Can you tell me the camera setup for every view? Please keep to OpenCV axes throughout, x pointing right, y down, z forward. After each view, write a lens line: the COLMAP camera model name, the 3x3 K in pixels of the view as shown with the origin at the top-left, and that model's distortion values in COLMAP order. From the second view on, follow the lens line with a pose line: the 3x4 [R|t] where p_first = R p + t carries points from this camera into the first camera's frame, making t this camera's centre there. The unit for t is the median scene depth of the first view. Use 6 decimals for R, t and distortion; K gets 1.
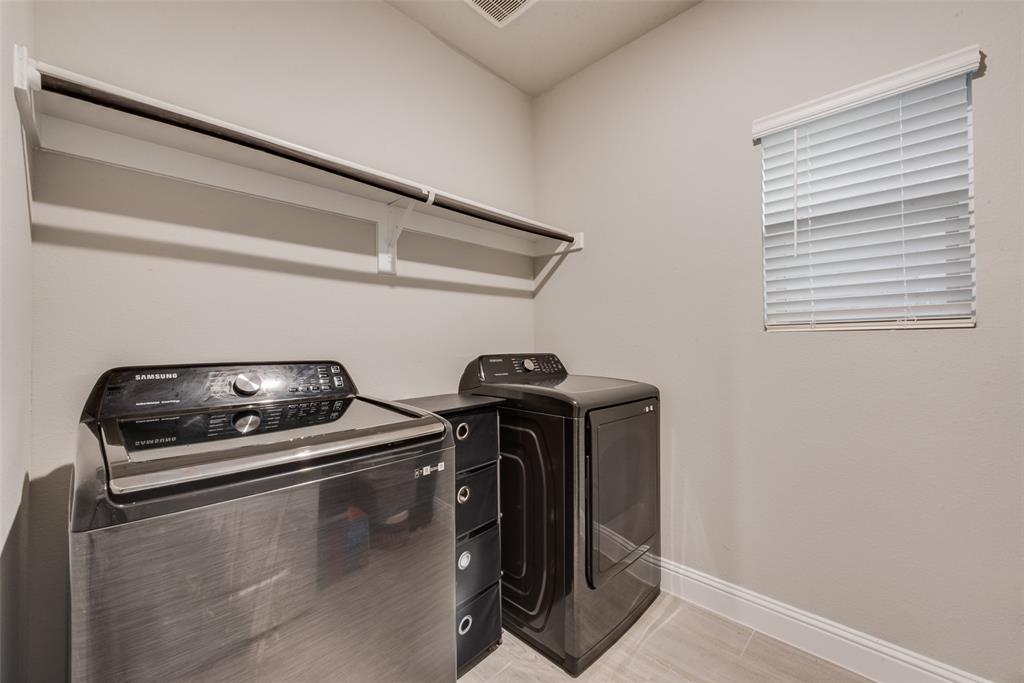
lens RADIAL K [[403.3, 0, 511.2], [0, 403.3, 340.2], [0, 0, 1]] dist [0.012876, -0.003755]
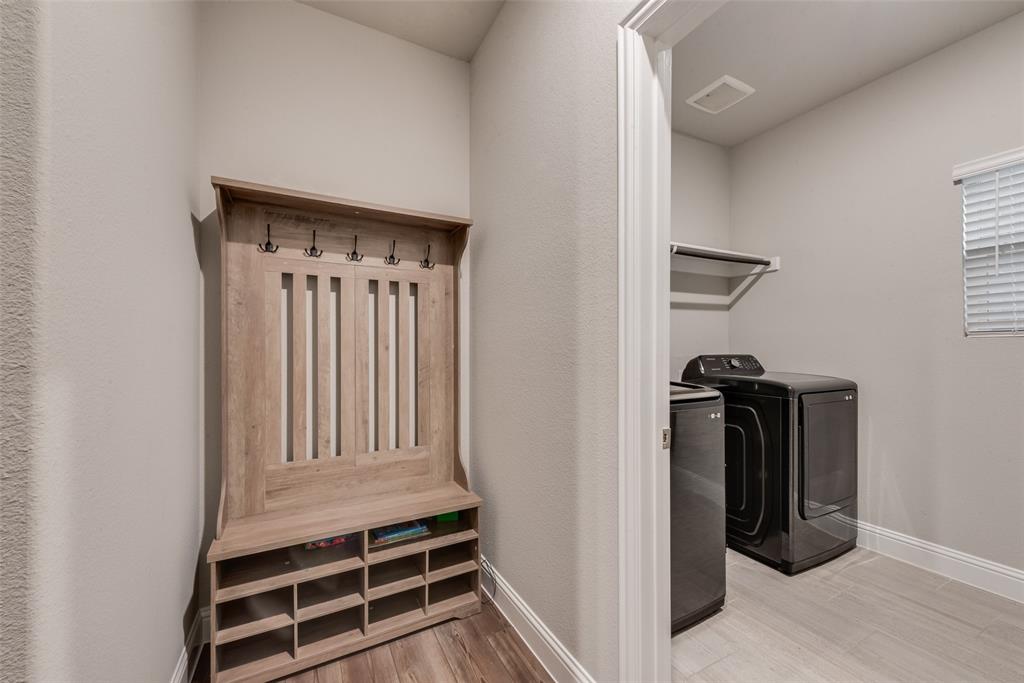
lens RADIAL K [[403.3, 0, 513.2], [0, 403.3, 347.2], [0, 0, 1]] dist [0.012876, -0.003755]
pose [[0.952744, 0.002677, -0.303764, -0.282166], [-0.000595, 0.999976, 0.006945, 0.000907], [0.303775, -0.006436, 0.952722, -0.552160]]
